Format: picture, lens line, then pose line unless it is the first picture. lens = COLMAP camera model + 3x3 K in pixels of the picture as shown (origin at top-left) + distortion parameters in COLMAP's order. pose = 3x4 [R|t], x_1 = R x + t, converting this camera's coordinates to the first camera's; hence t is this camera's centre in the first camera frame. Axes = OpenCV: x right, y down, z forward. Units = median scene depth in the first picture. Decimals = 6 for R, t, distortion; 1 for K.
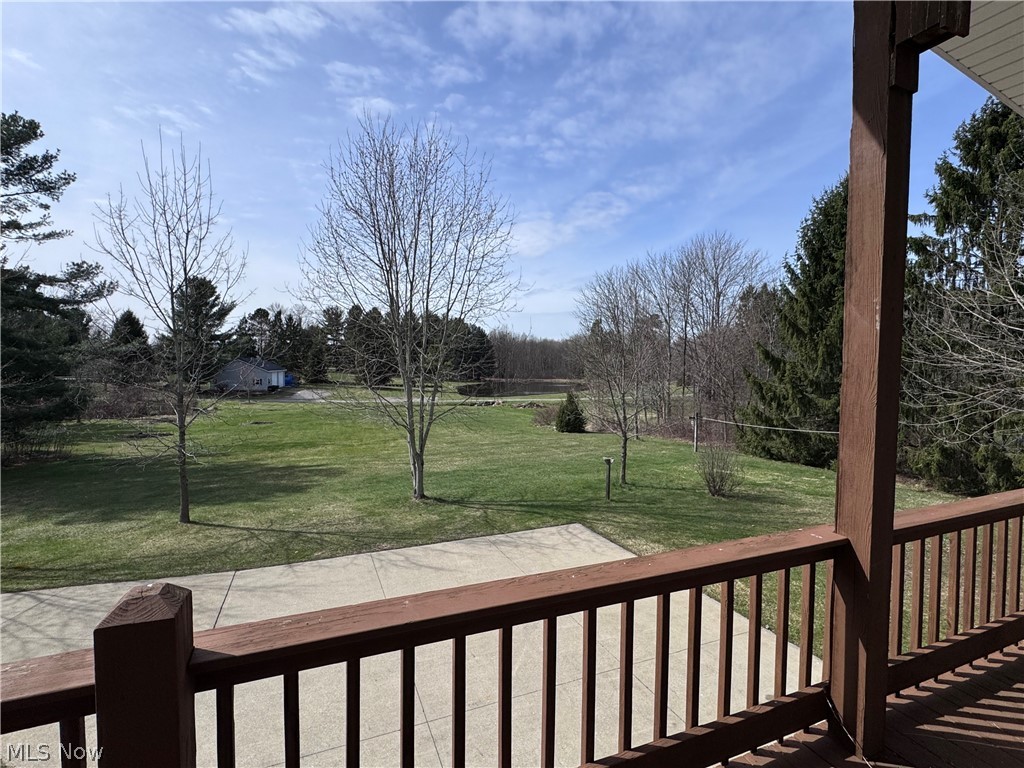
lens RADIAL K [[485.4, 0, 512.0], [0, 485.4, 384.0], [0, 0, 1]] dist [0.000816, 0.000258]
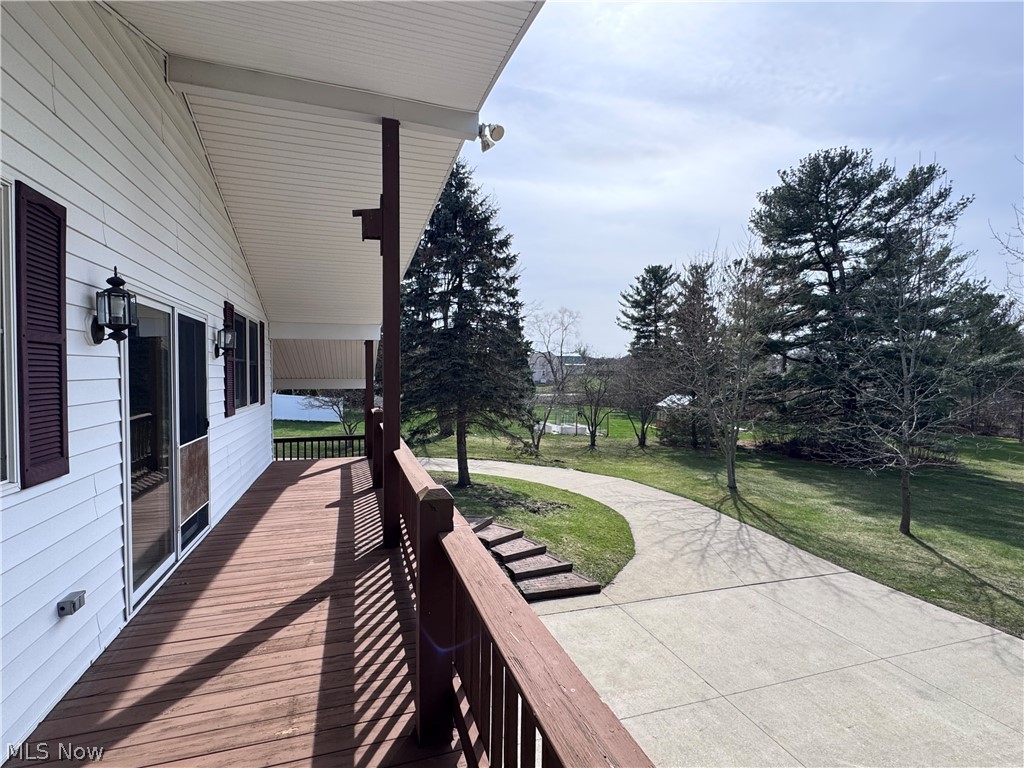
lens RADIAL K [[485.4, 0, 512.0], [0, 485.4, 384.0], [0, 0, 1]] dist [0.000816, 0.000258]
pose [[-0.074555, 0.009977, -0.997167, 0.454869], [-0.045704, 0.998865, 0.013411, -0.004164], [0.996169, 0.046574, -0.074015, 0.270118]]
